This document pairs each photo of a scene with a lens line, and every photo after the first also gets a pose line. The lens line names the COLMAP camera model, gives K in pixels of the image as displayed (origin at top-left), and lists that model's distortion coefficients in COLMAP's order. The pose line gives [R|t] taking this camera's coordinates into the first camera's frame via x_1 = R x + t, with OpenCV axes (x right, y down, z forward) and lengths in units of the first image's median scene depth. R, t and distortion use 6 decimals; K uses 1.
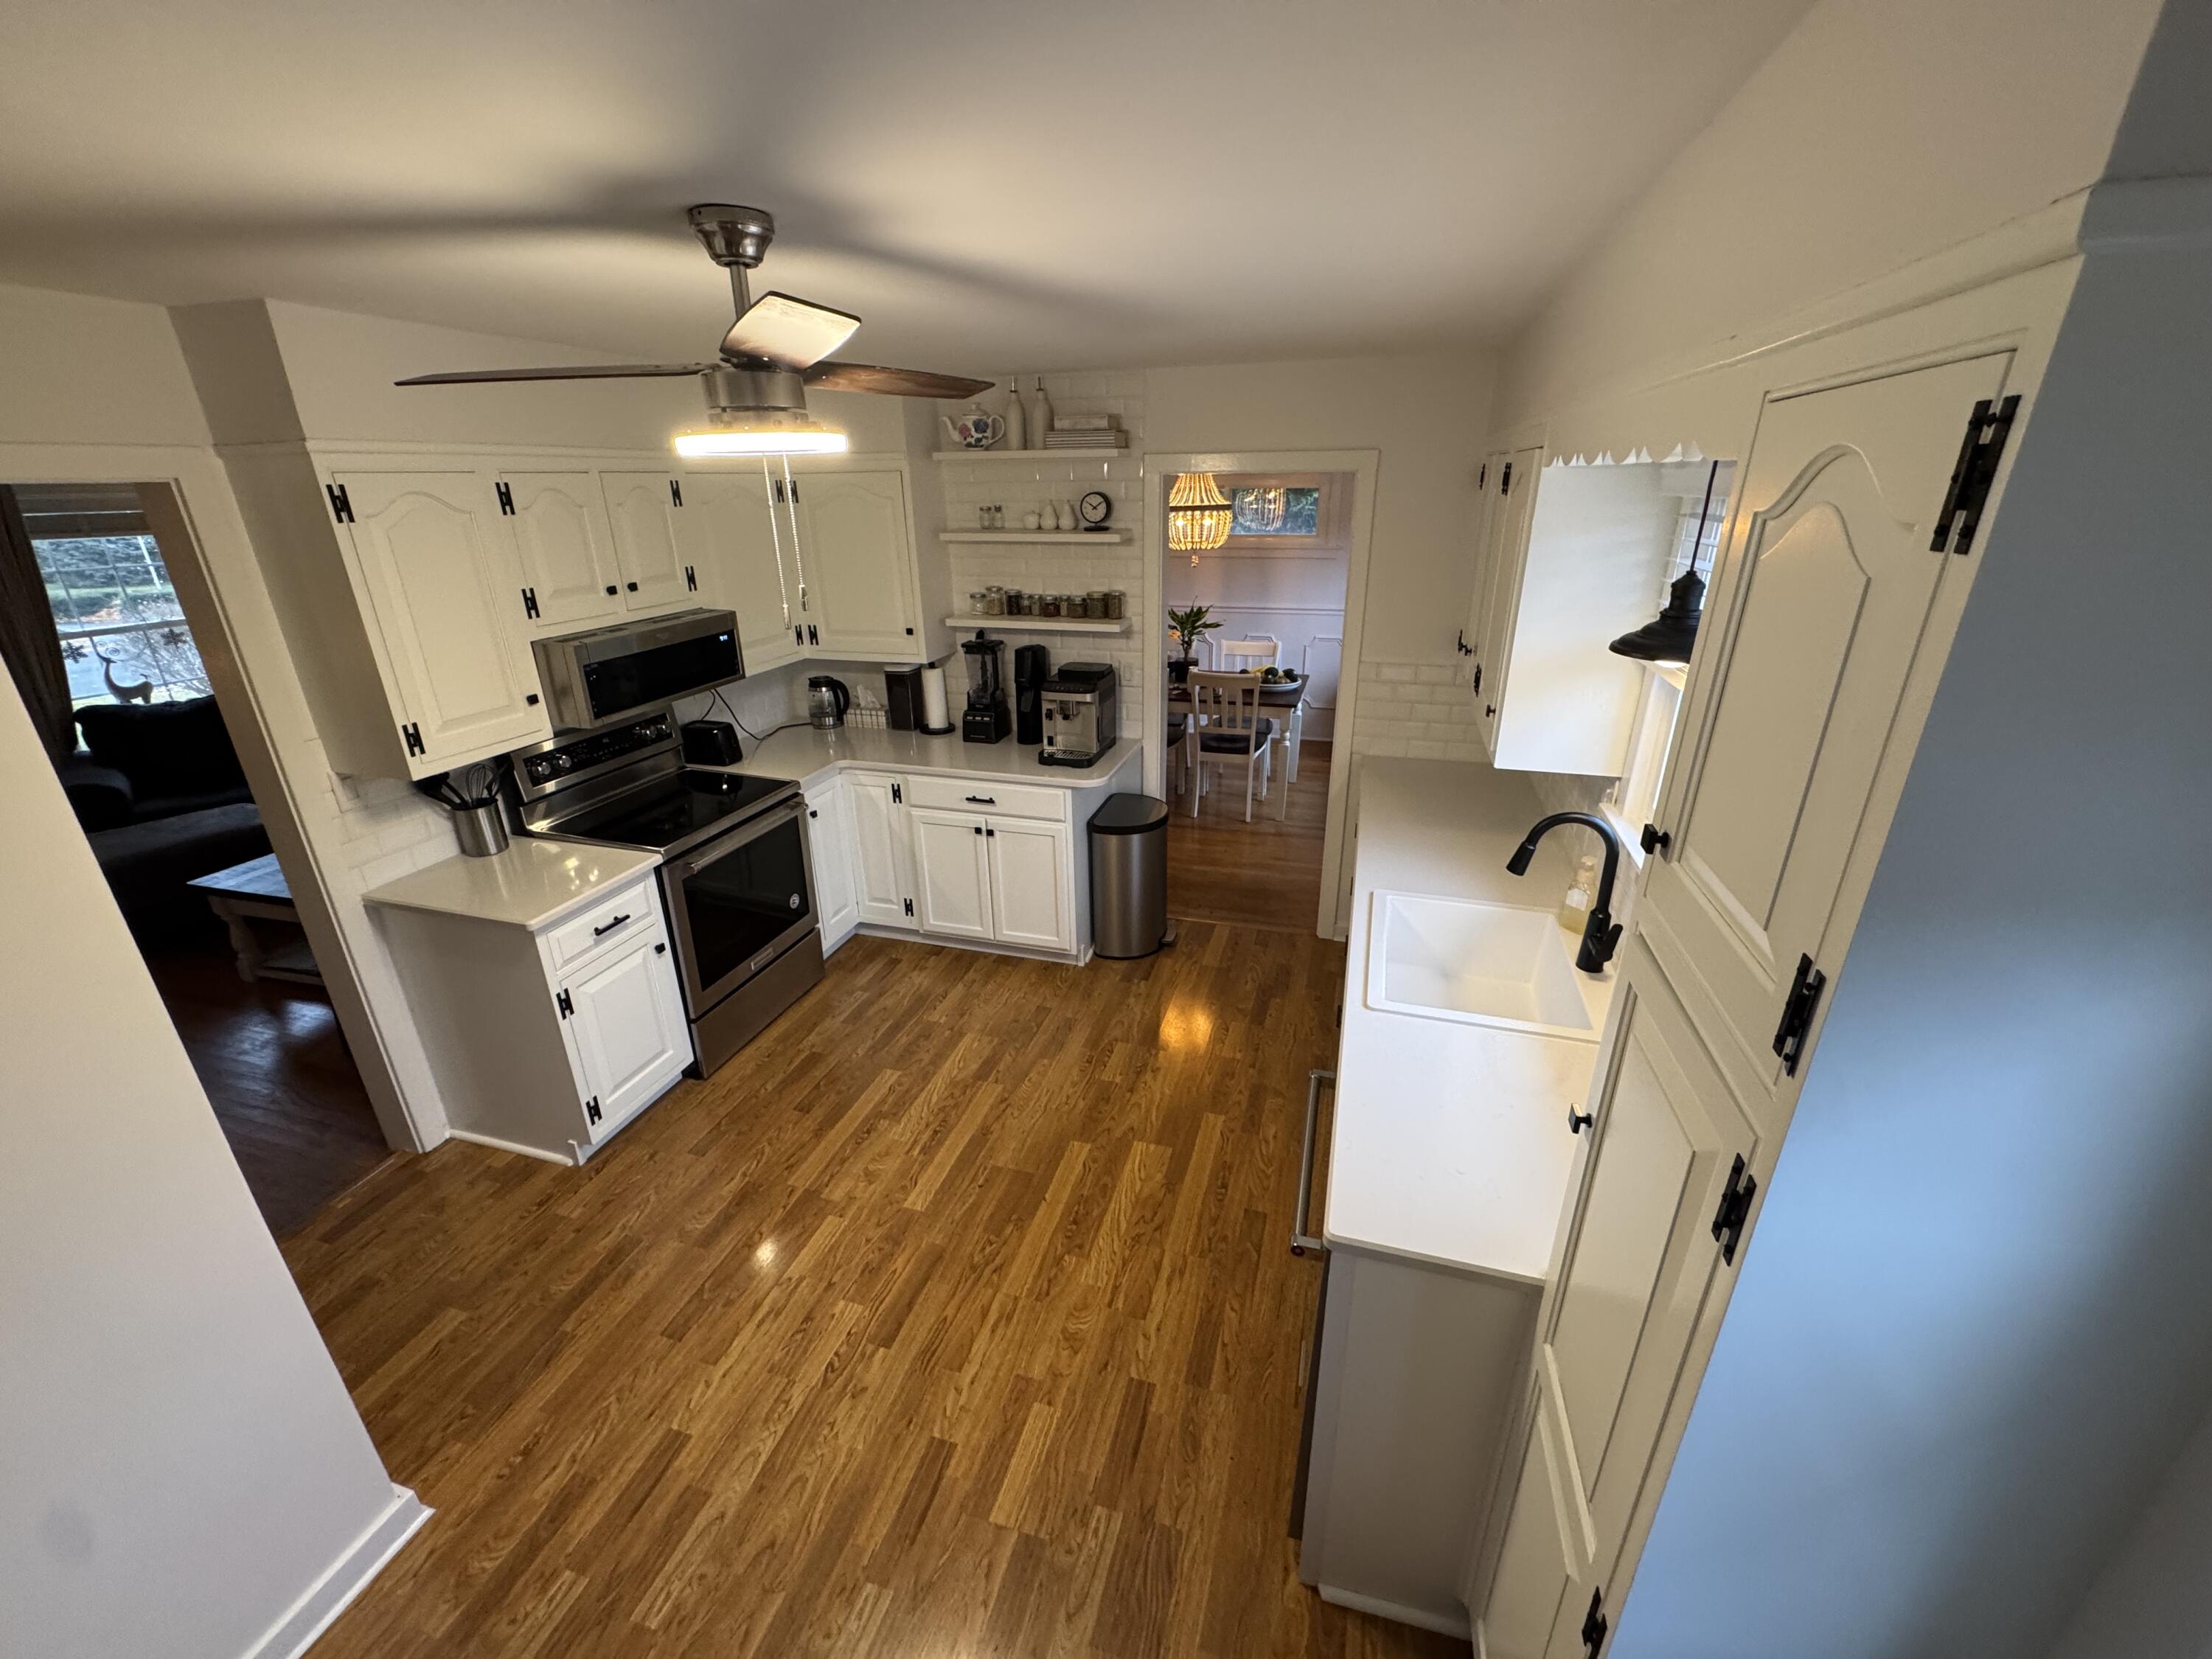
lens RADIAL K [[883.5, 0, 1103.7], [0, 883.5, 827.5], [0, 0, 1]] dist [-0.000281, -0.000157]
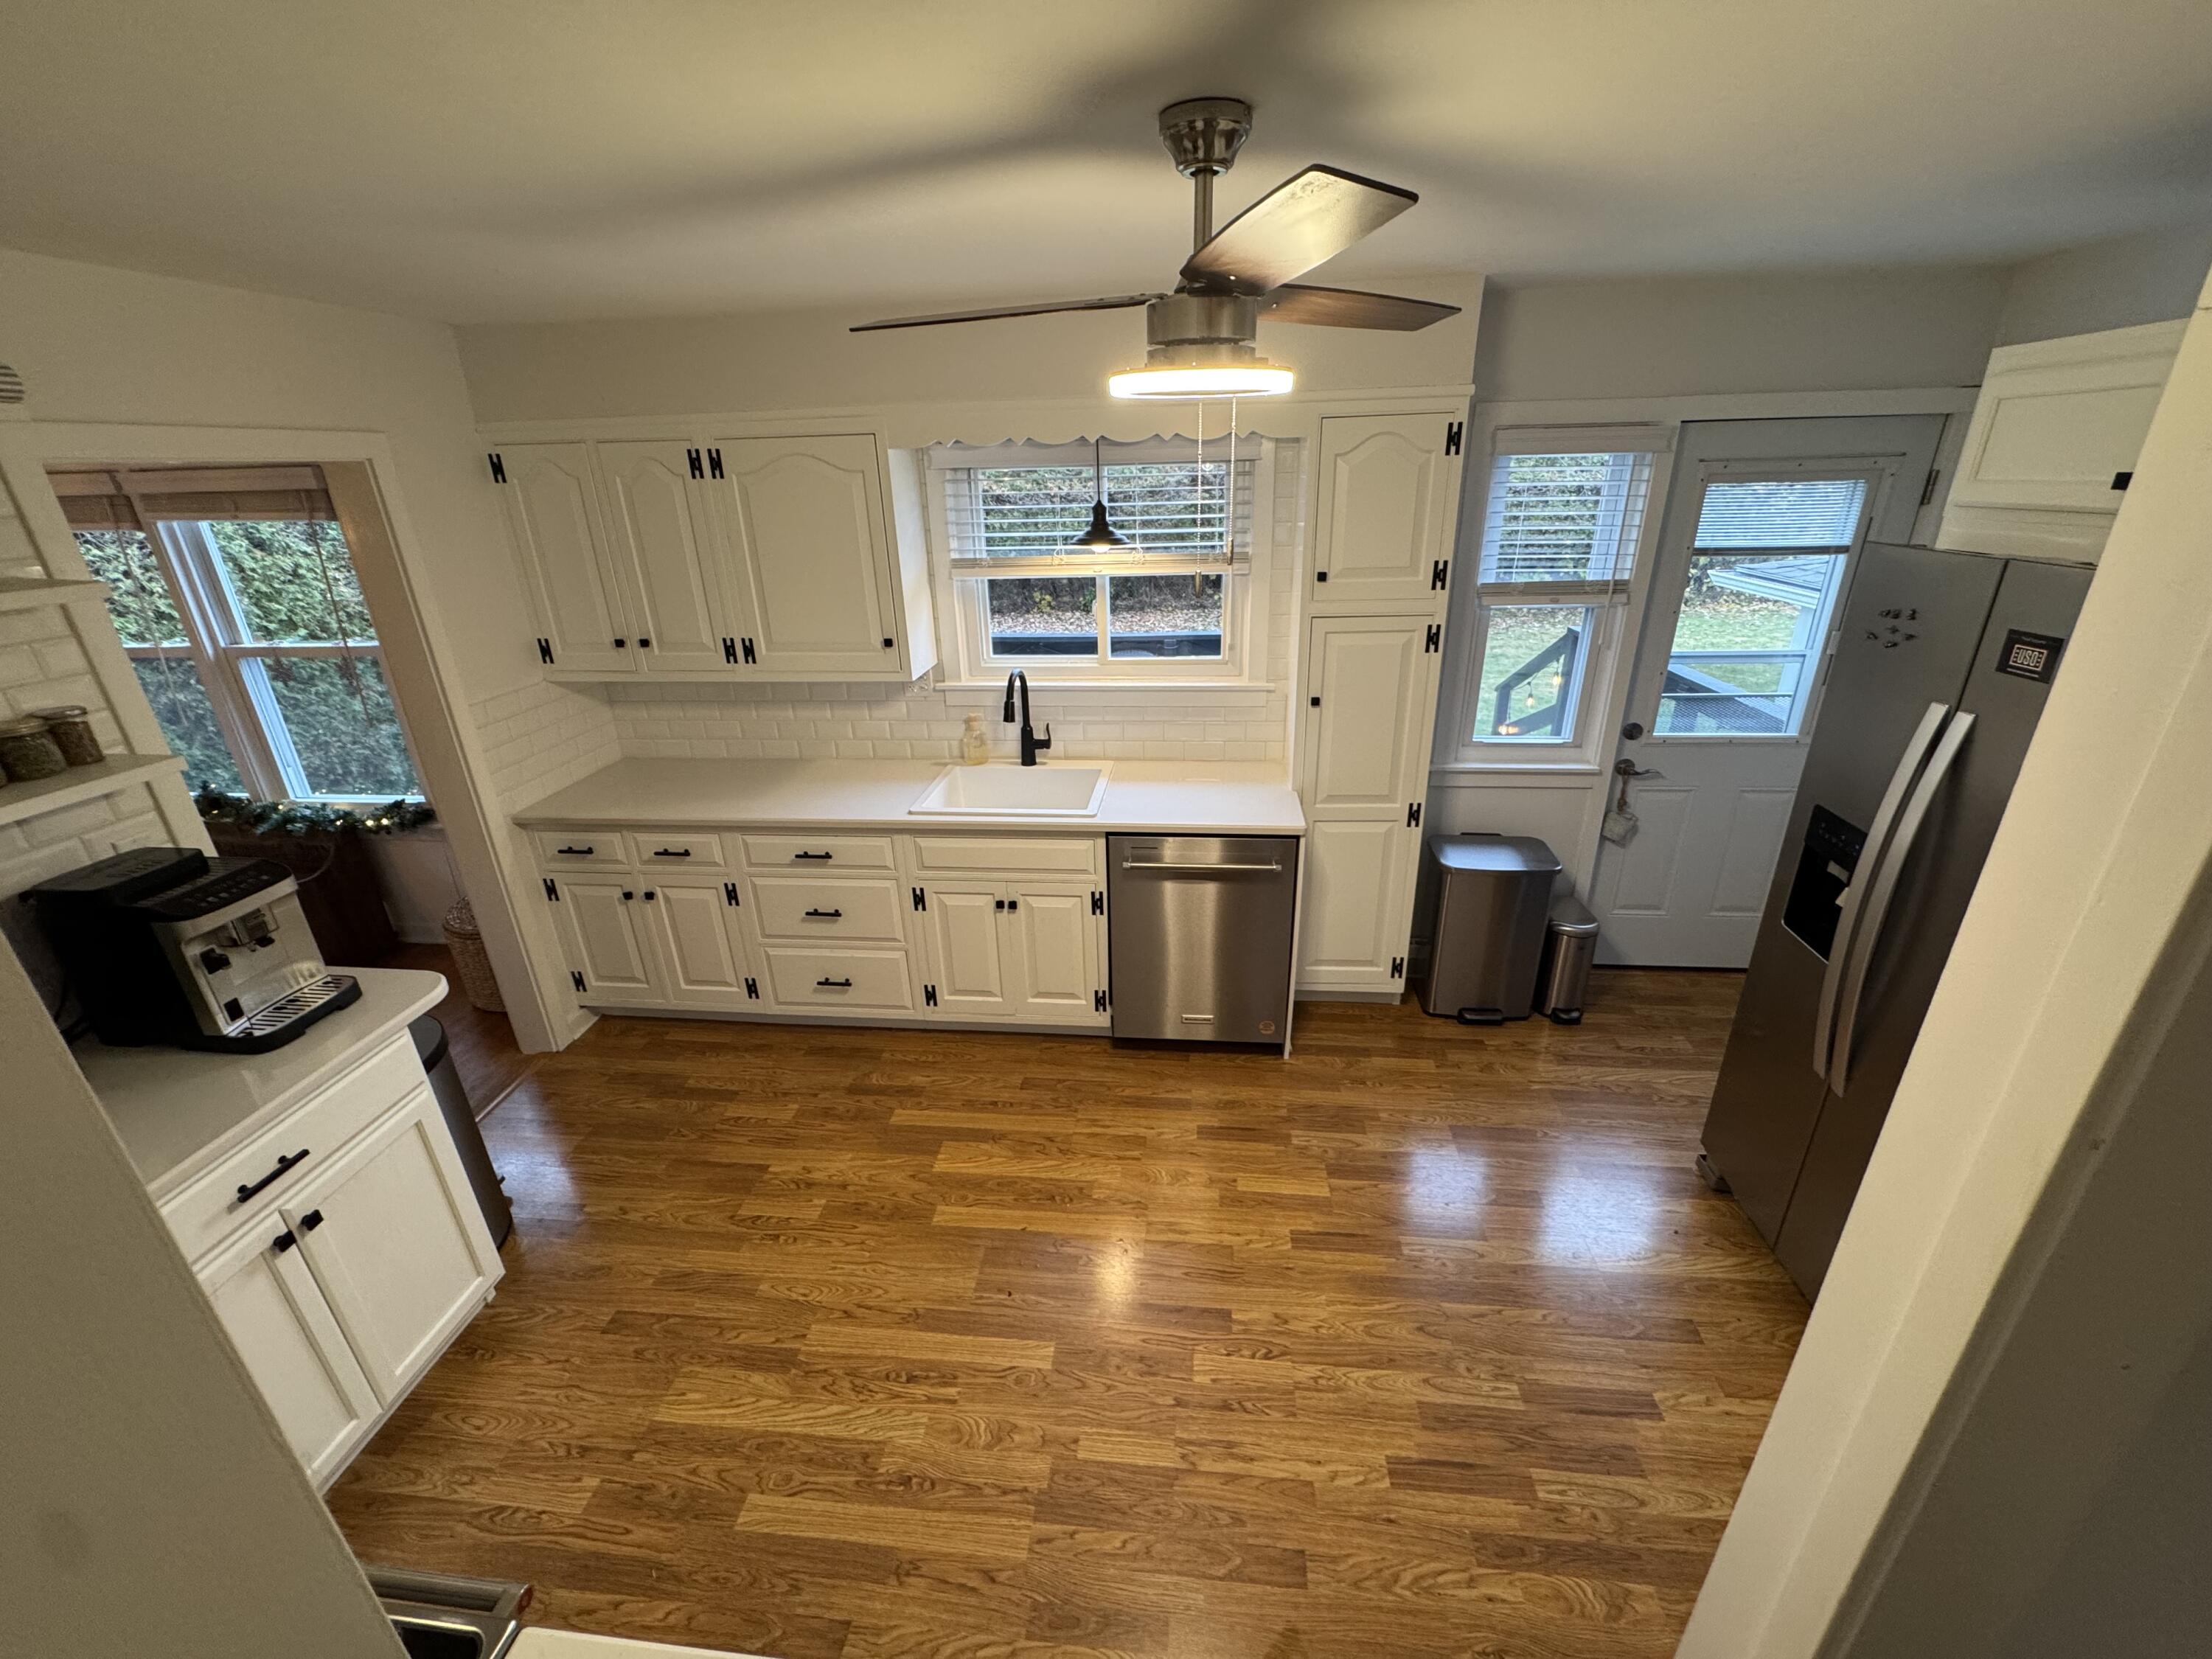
lens RADIAL K [[883.5, 0, 1099.7], [0, 883.5, 833.0], [0, 0, 1]] dist [-0.000281, -0.000157]
pose [[-0.179492, -0.363031, 0.914326, -0.959960], [0.387351, 0.828260, 0.404900, -0.331896], [-0.904291, 0.426841, -0.008045, 0.933744]]
